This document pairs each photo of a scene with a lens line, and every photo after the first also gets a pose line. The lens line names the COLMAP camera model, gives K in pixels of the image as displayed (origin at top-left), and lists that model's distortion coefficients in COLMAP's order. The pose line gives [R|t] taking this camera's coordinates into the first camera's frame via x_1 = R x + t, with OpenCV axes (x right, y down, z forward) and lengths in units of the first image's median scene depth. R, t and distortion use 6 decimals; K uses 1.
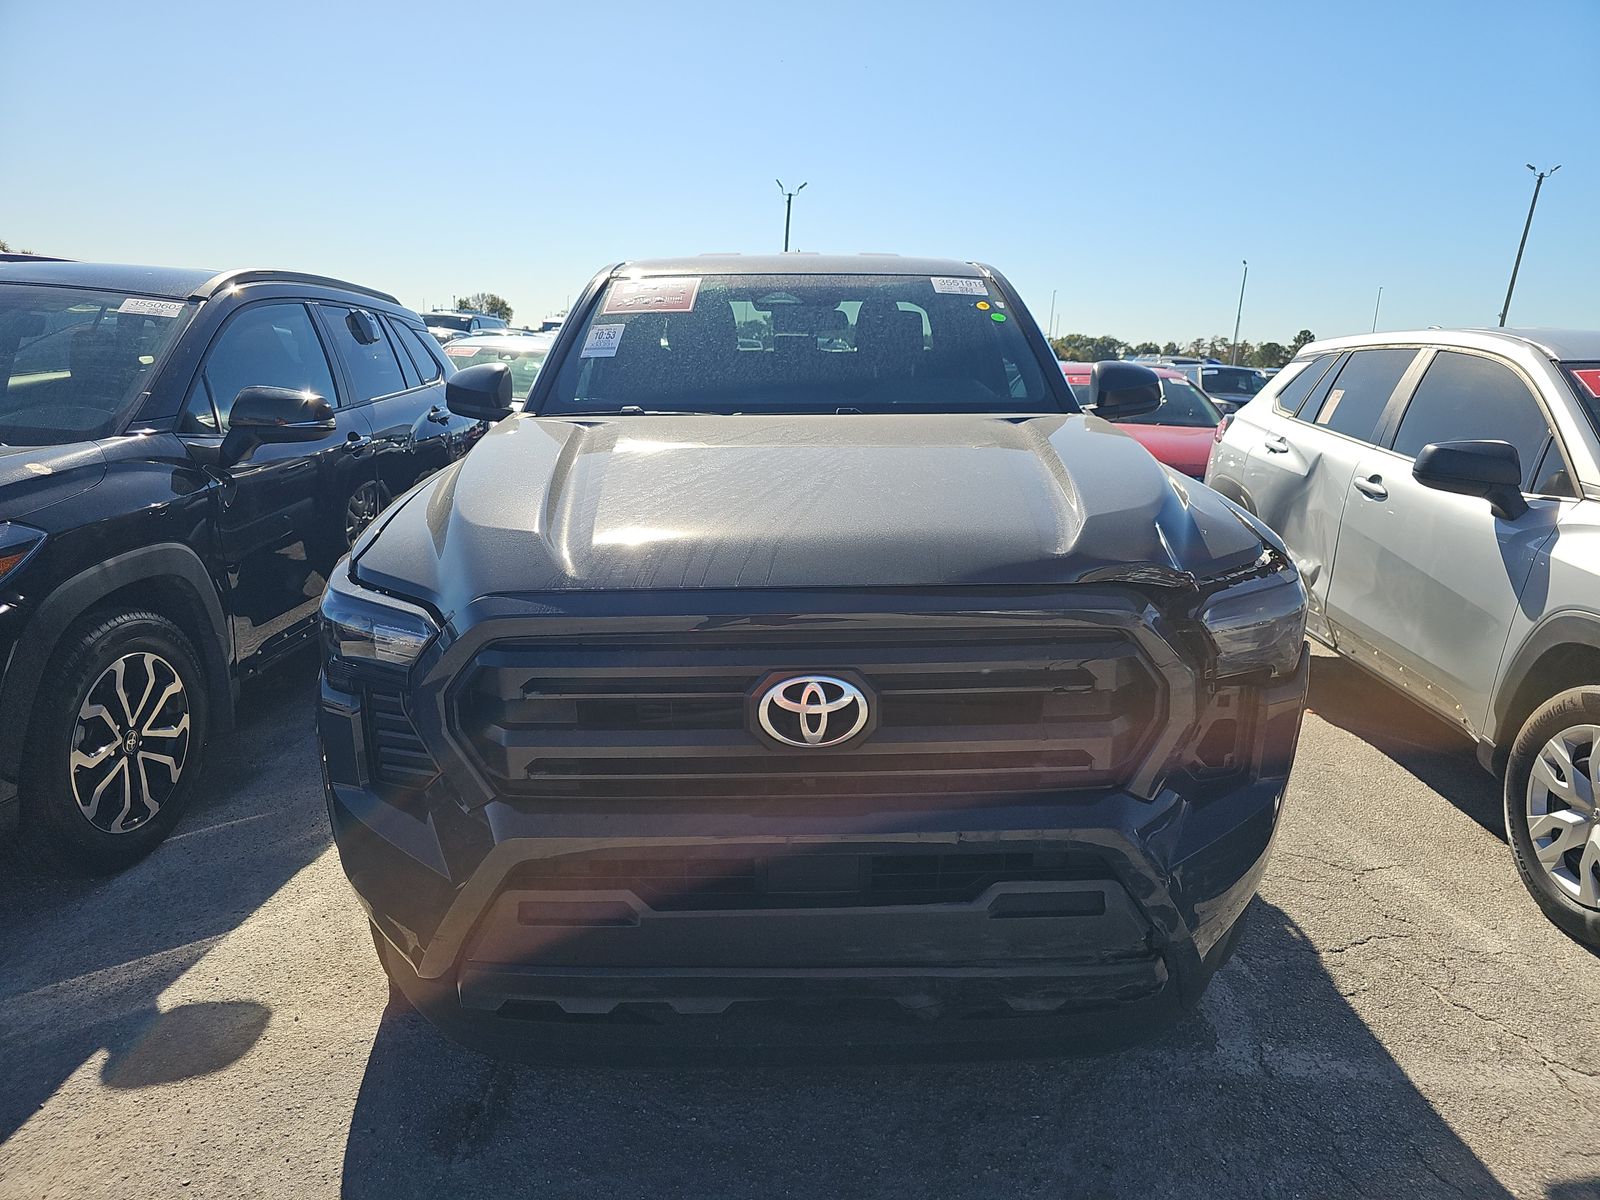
lens RADIAL K [[1058.2, 0, 801.6], [0, 1058.2, 595.8], [0, 0, 1]] dist [0.018711, -0.017259]
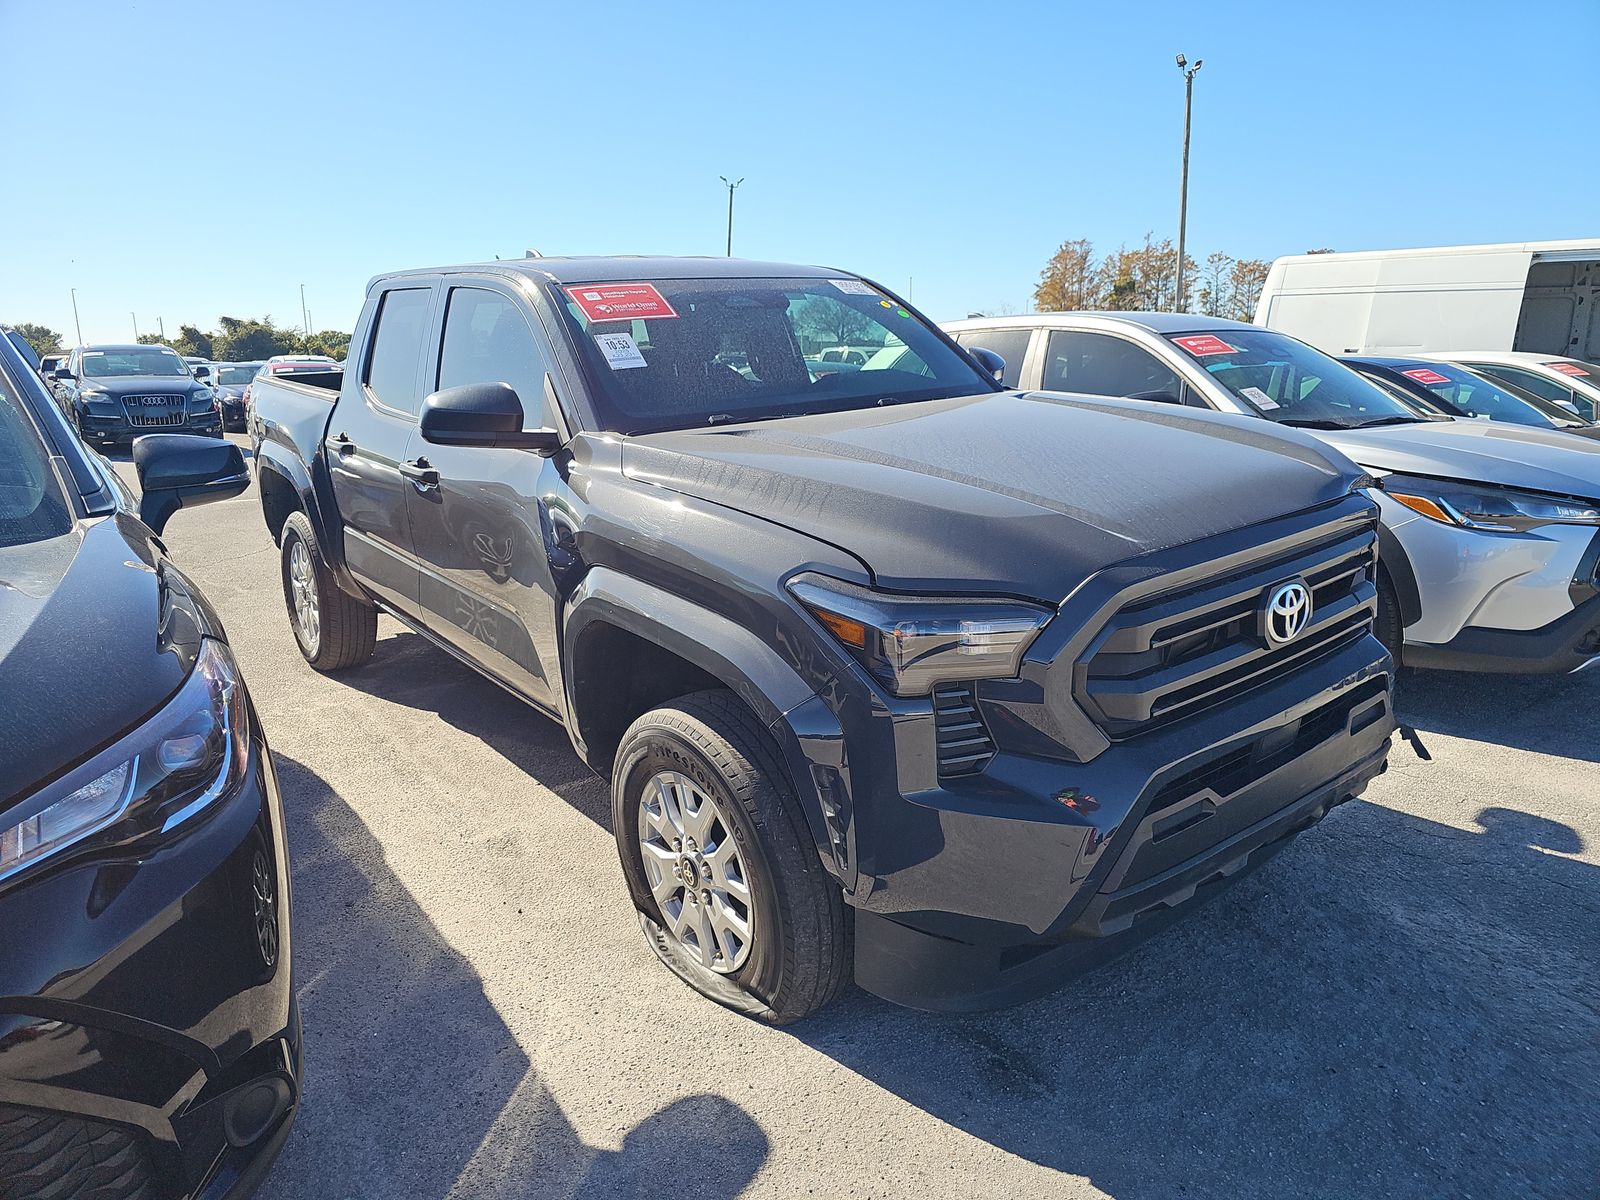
lens RADIAL K [[1058.2, 0, 802.5], [0, 1058.2, 603.8], [0, 0, 1]] dist [0.018711, -0.017259]
pose [[0.796645, -0.184342, 0.575652, -1.107986], [0.178555, 0.981629, 0.067245, -0.088744], [-0.577473, 0.049215, 0.814925, 0.241466]]
